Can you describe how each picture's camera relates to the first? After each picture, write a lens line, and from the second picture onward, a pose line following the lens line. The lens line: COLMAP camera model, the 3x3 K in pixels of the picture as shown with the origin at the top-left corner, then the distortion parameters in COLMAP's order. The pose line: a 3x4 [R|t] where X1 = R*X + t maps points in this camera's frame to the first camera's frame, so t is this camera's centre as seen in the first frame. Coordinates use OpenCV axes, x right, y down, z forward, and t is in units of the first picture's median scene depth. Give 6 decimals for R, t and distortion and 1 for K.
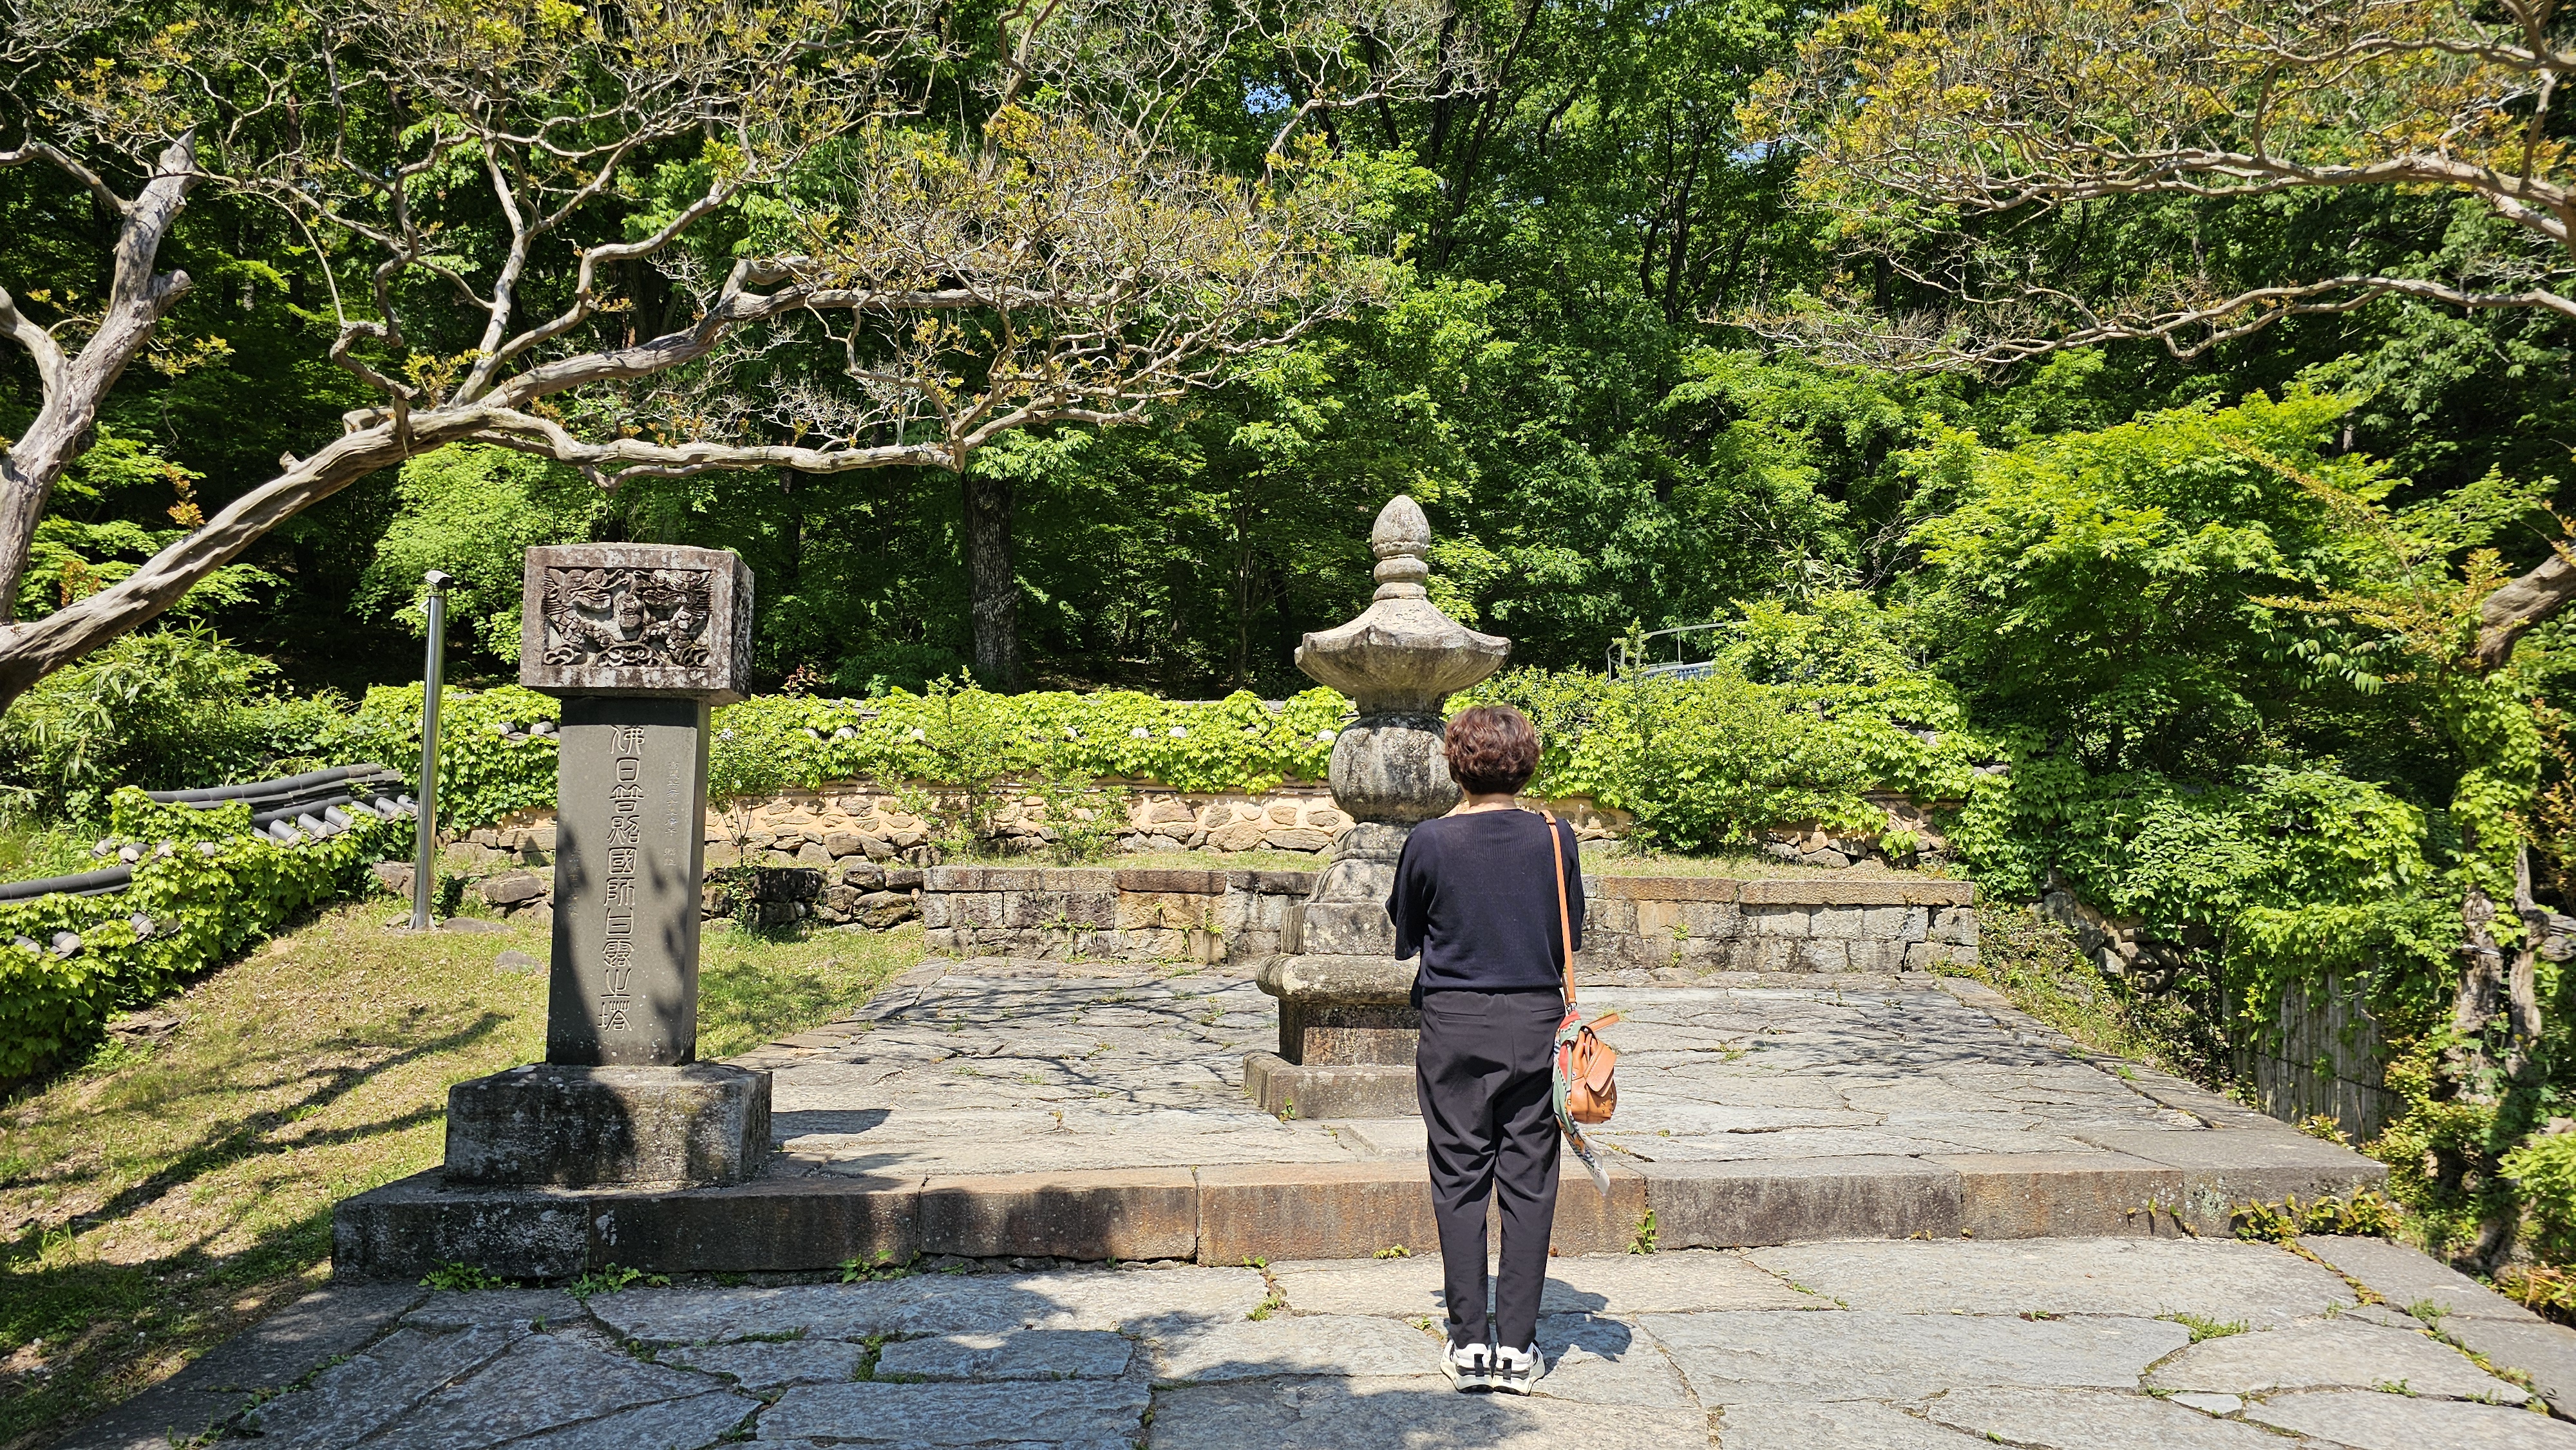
lens RADIAL K [[1719.9, 0, 1294.5], [0, 1719.9, 717.7], [0, 0, 1]] dist [0.082648, -0.094721]
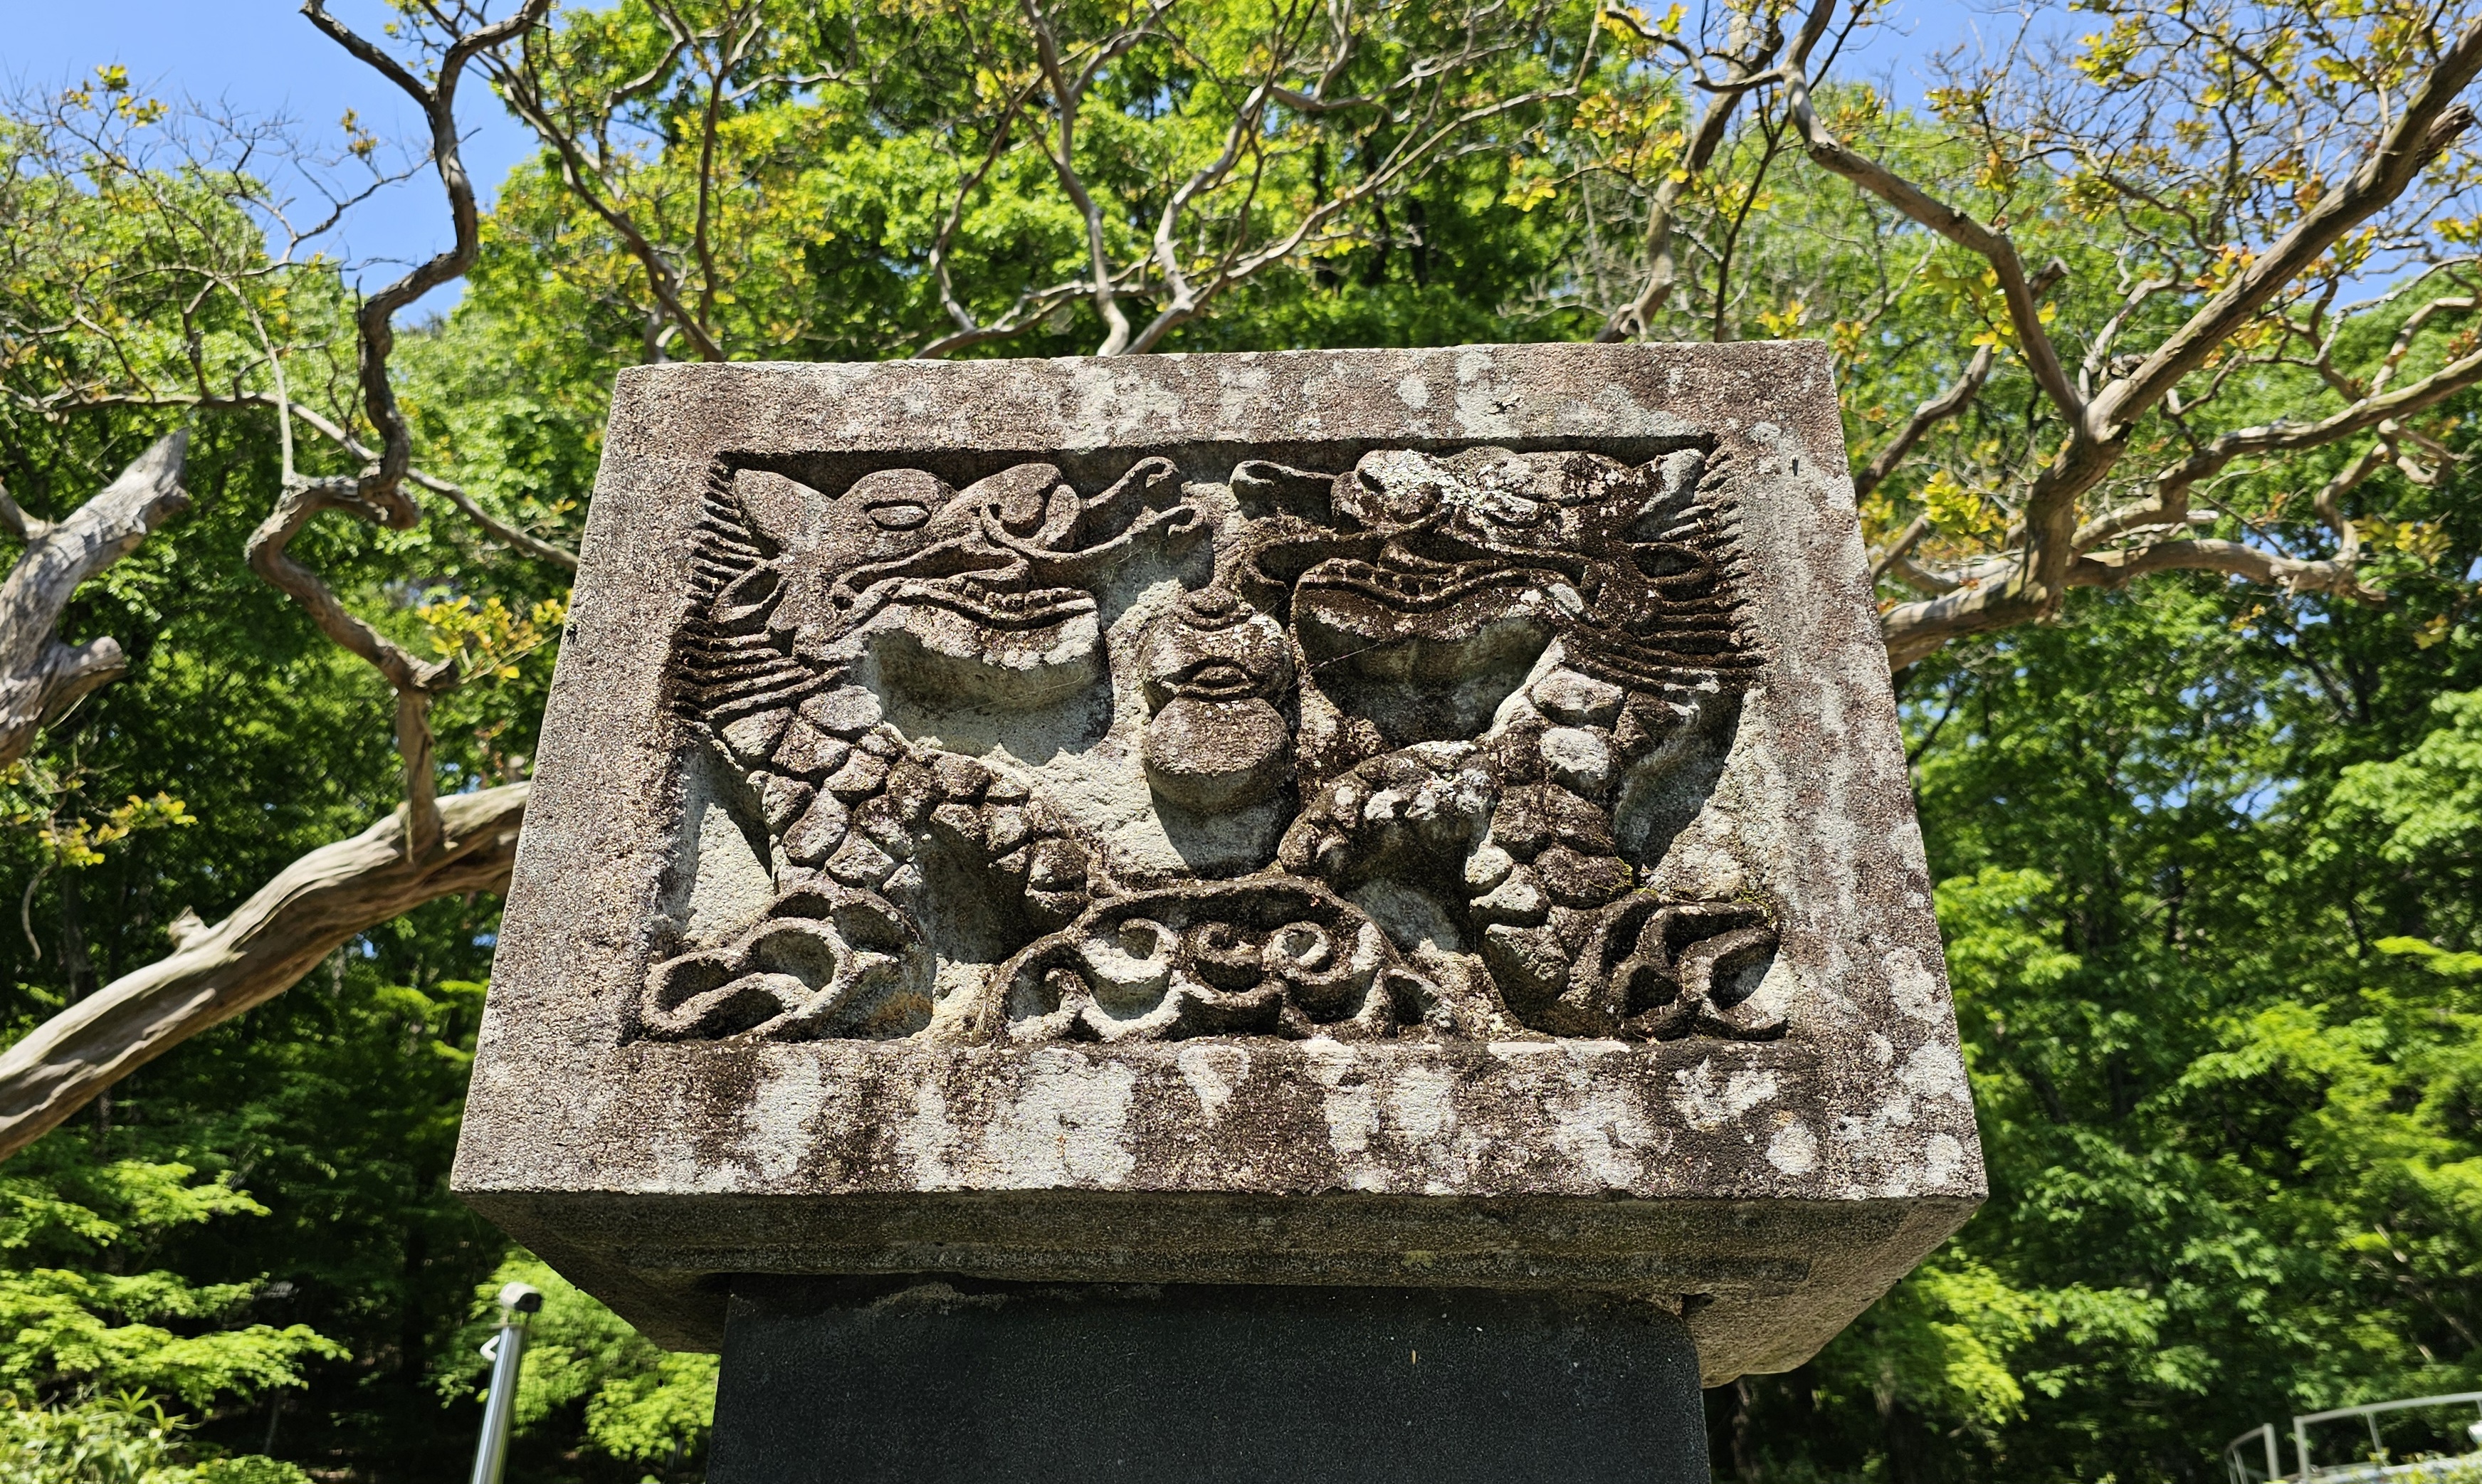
lens RADIAL K [[1913.9, 0, 1168.8], [0, 1913.9, 742.6], [0, 0, 1]] dist [0.015781, 0.000510]
pose [[0.985877, -0.062328, -0.155440, -0.360419], [-0.003800, 0.919599, -0.392840, 0.007634], [0.167427, 0.387882, 0.906375, 0.850407]]
